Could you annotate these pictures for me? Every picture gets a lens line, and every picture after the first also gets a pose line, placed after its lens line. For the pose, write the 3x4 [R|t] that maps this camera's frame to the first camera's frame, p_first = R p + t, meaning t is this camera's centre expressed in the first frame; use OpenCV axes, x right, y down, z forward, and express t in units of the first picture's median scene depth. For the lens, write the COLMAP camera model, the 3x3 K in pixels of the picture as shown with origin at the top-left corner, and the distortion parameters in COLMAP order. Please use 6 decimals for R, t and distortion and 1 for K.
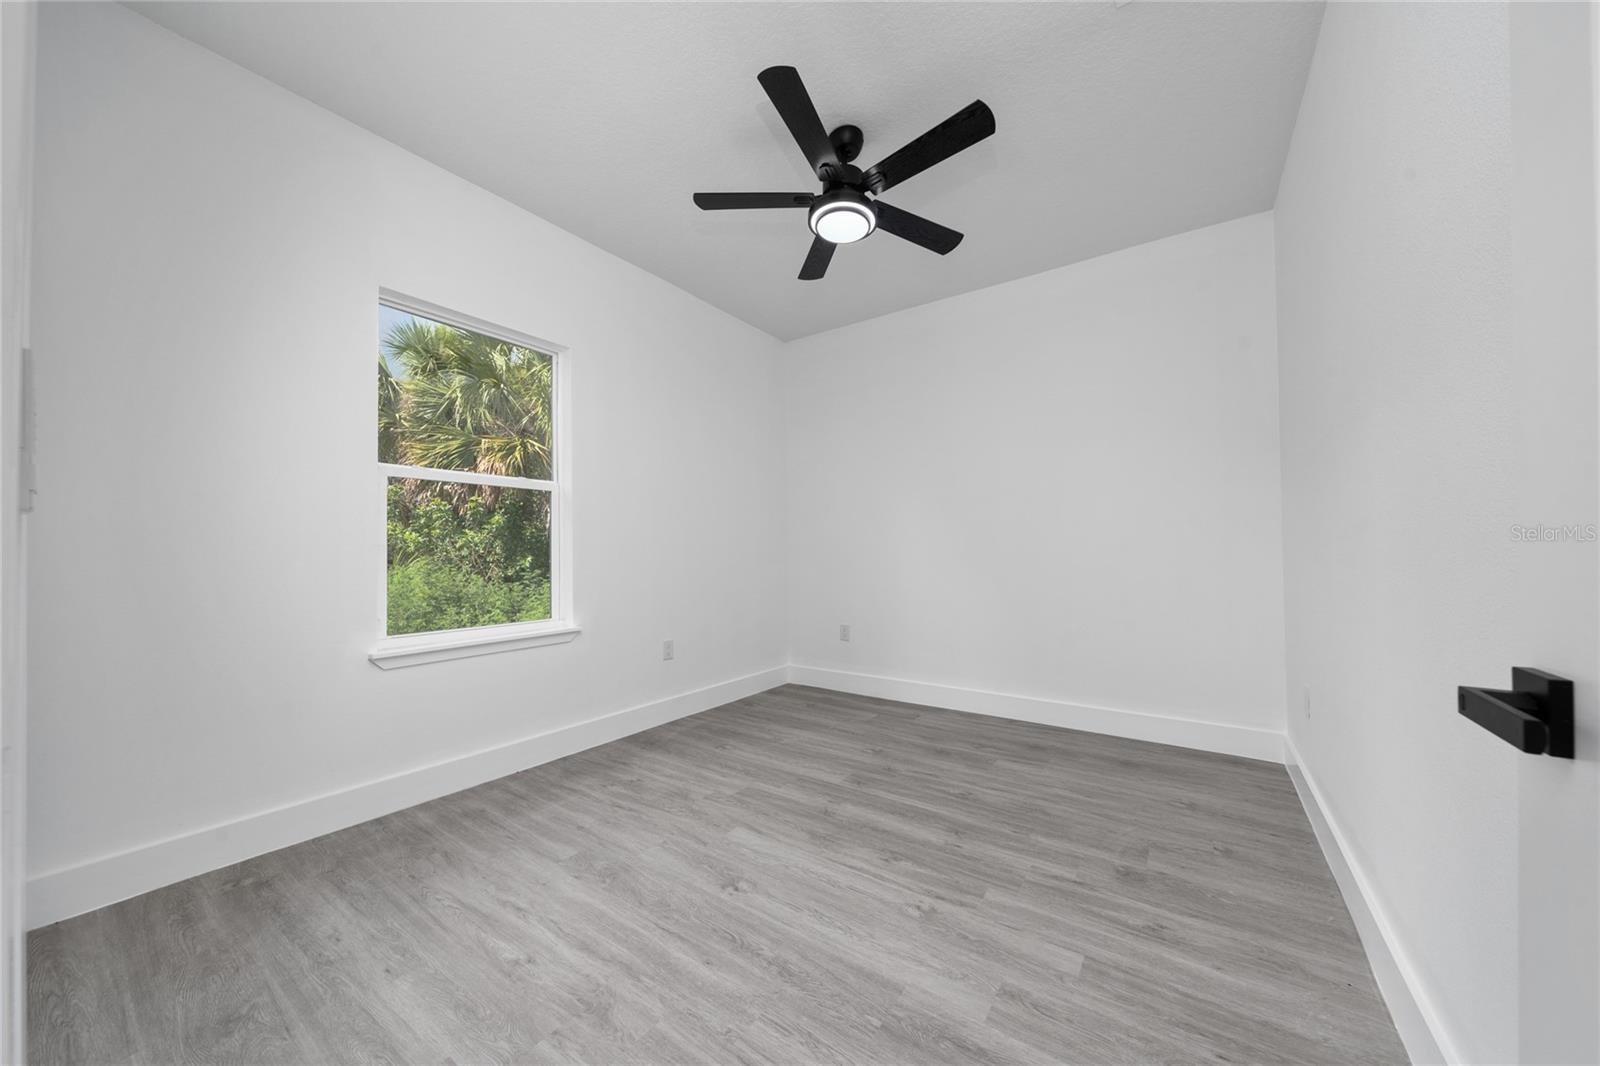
lens RADIAL K [[559.6, 0, 803.1], [0, 559.6, 539.1], [0, 0, 1]] dist [0.000280, 0.000118]
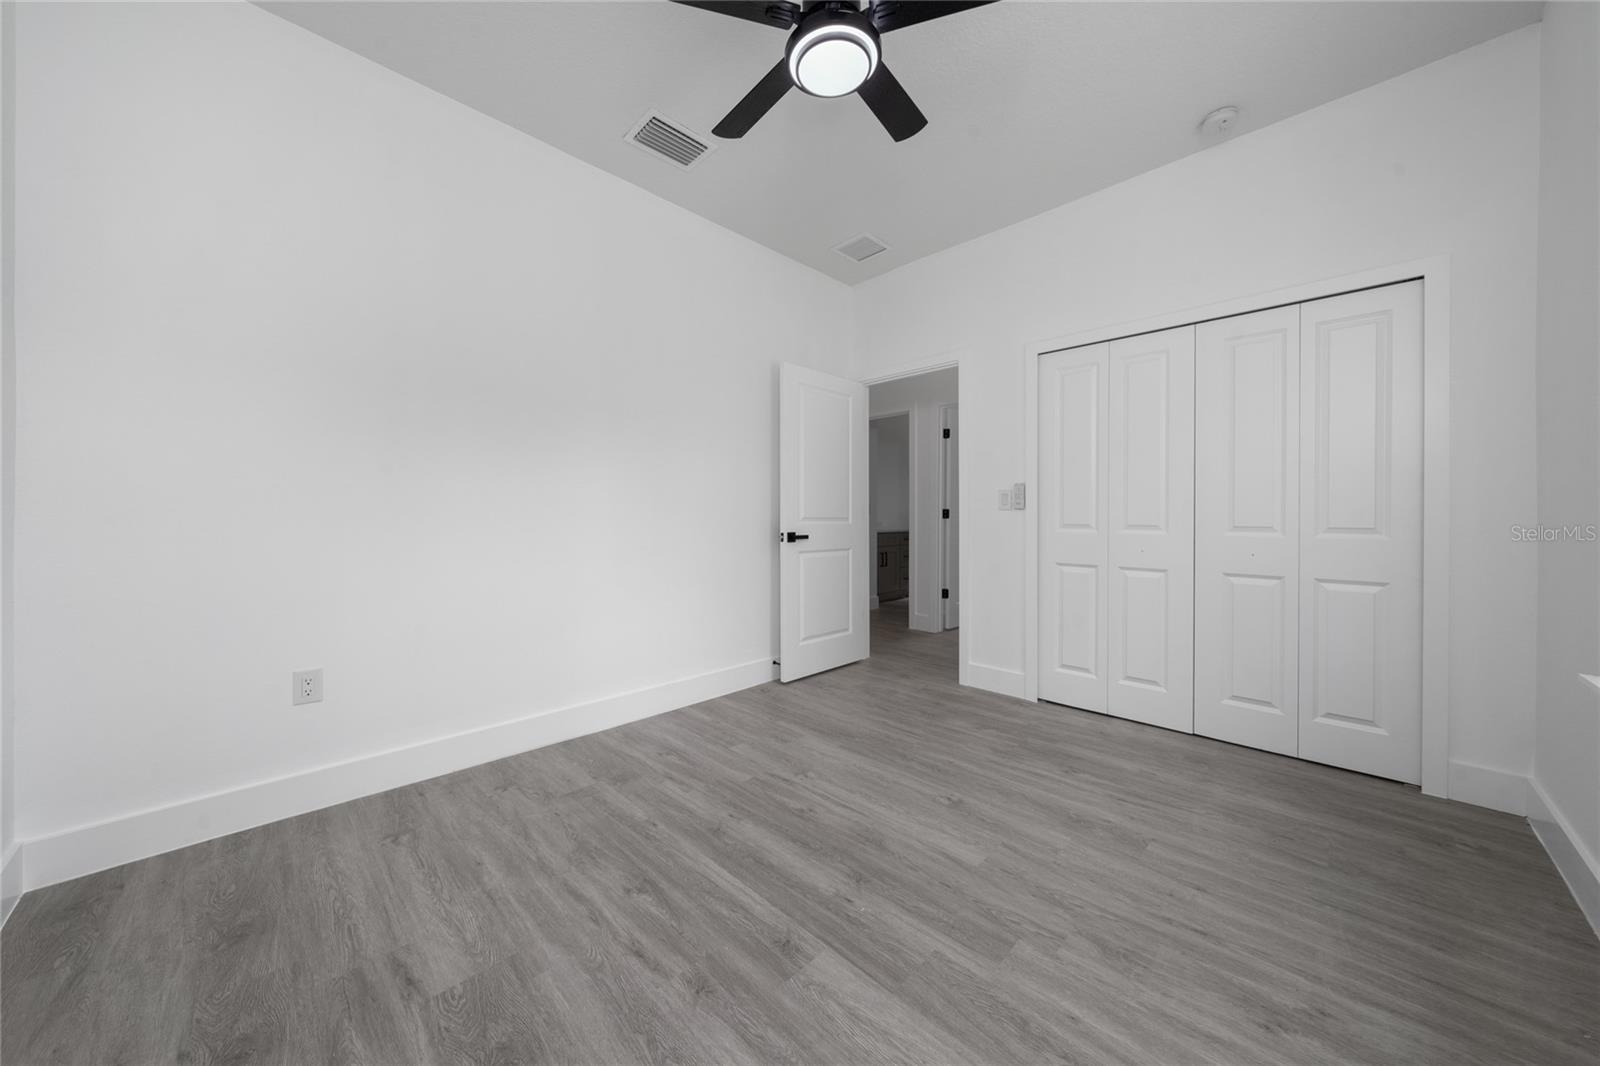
lens RADIAL K [[554.4, 0, 800.0], [0, 554.4, 533.0], [0, 0, 1]] dist [-0.000528, -0.000039]
pose [[-0.986408, -0.002355, 0.164298, 0.000557], [-0.001146, 0.999972, 0.007457, 0.045373], [-0.164311, 0.007168, -0.986383, 1.864021]]
